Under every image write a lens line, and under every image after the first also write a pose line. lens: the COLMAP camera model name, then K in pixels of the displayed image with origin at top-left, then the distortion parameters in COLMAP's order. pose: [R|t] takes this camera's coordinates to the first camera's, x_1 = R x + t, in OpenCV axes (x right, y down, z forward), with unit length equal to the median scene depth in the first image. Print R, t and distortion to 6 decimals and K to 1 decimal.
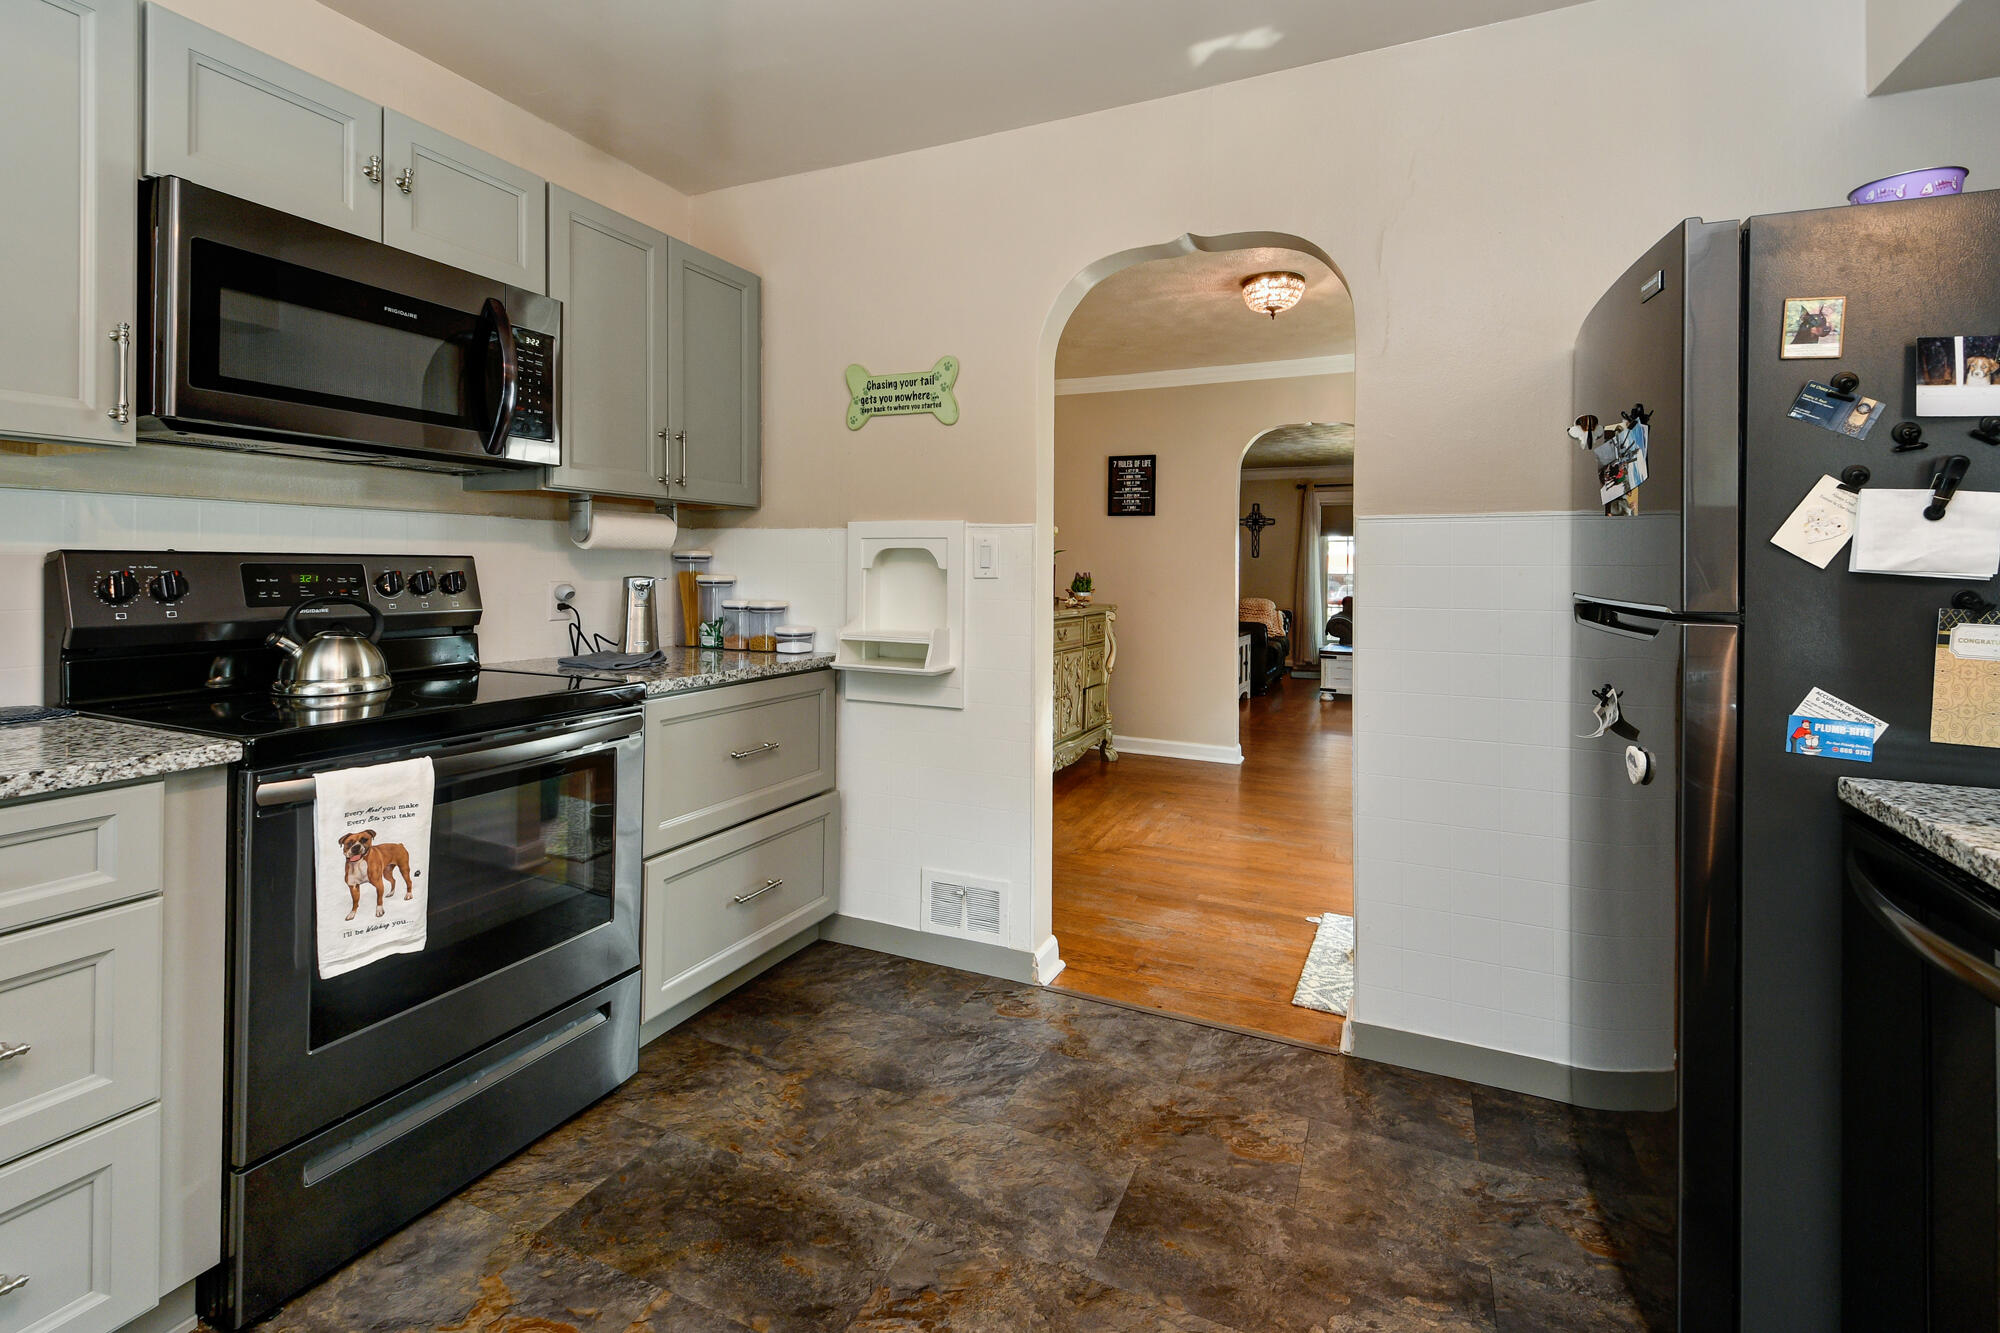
lens RADIAL K [[911.8, 0, 989.4], [0, 911.8, 569.9], [0, 0, 1]] dist [0.000224, -0.000477]
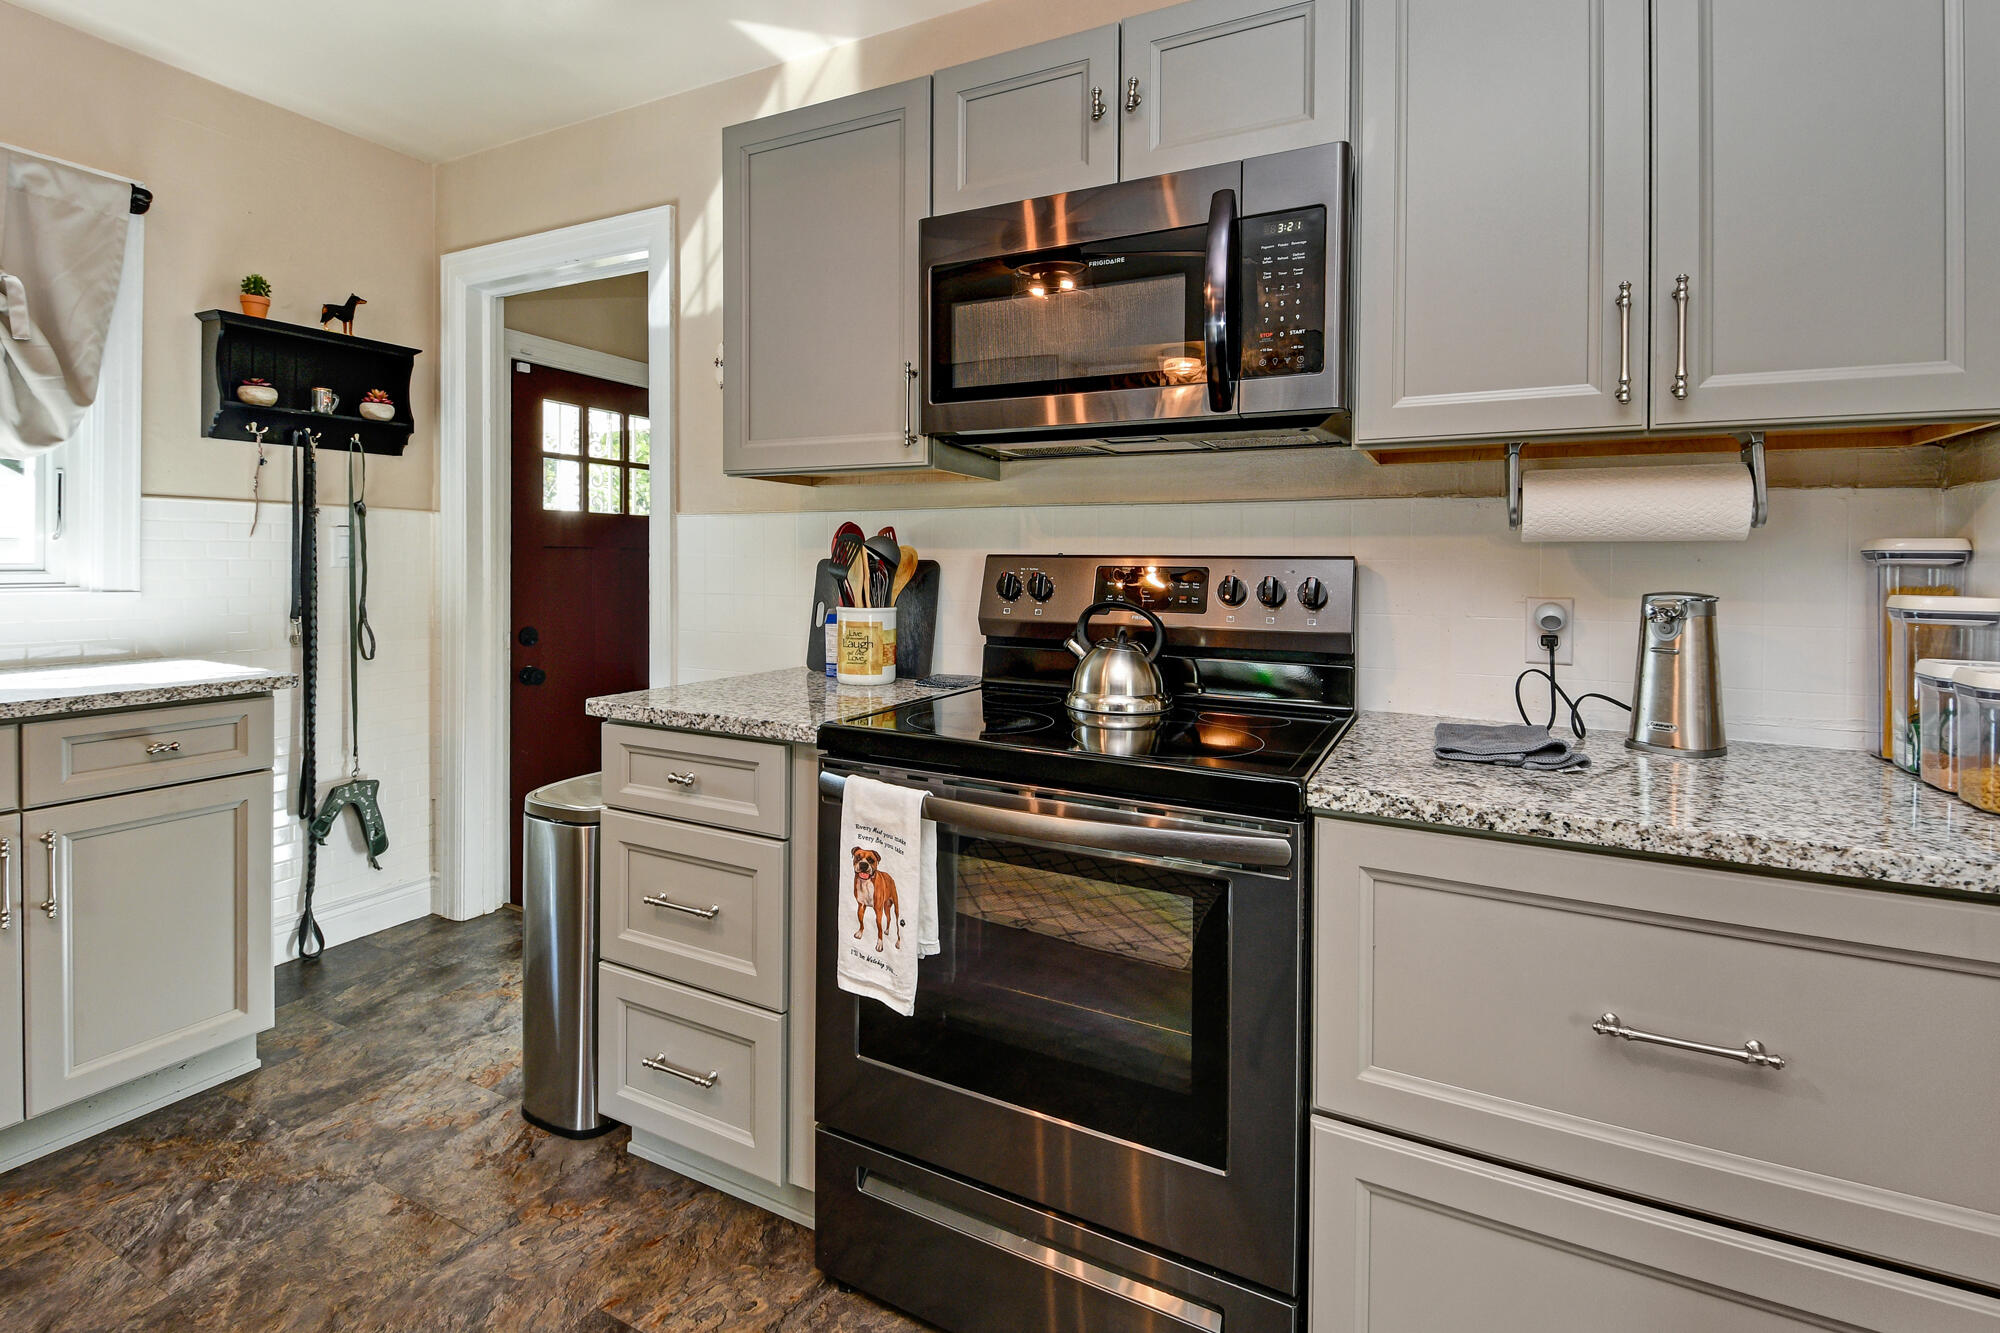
lens RADIAL K [[911.8, 0, 989.4], [0, 911.8, 569.9], [0, 0, 1]] dist [0.000224, -0.000477]
pose [[-0.043929, -0.004175, -0.999026, 0.219354], [-0.015007, 0.999881, -0.003518, 0.003182], [0.998922, 0.014838, -0.043986, 1.083377]]
